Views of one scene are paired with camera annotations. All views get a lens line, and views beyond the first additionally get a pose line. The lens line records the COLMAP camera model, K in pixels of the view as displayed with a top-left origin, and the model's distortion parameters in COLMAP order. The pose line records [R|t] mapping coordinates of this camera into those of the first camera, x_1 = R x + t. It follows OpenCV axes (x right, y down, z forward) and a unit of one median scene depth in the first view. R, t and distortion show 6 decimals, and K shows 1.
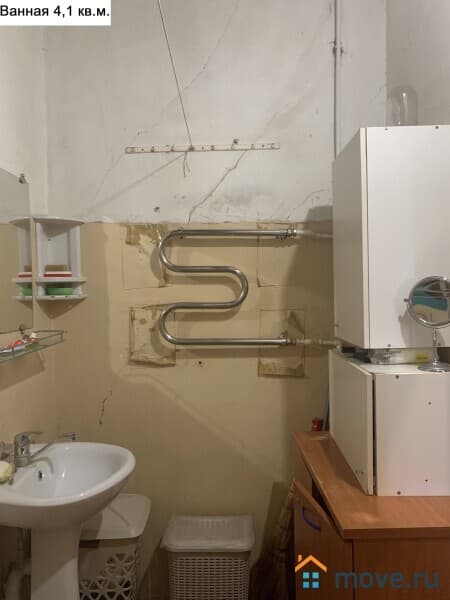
lens RADIAL K [[448.8, 0, 225.0], [0, 448.8, 300.0], [0, 0, 1]] dist [0.072722, -0.106423]
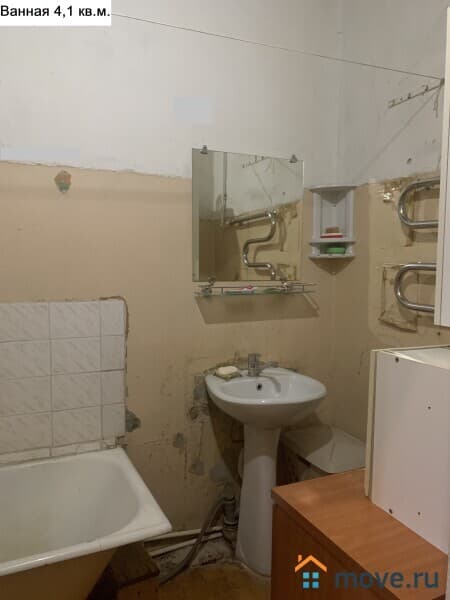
lens RADIAL K [[448.8, 0, 225.0], [0, 448.8, 300.0], [0, 0, 1]] dist [0.072722, -0.106423]
pose [[0.425628, 0.098983, -0.899468, 0.547295], [-0.034424, 0.995051, 0.093212, 0.007933], [0.904243, -0.008711, 0.426929, 0.257993]]
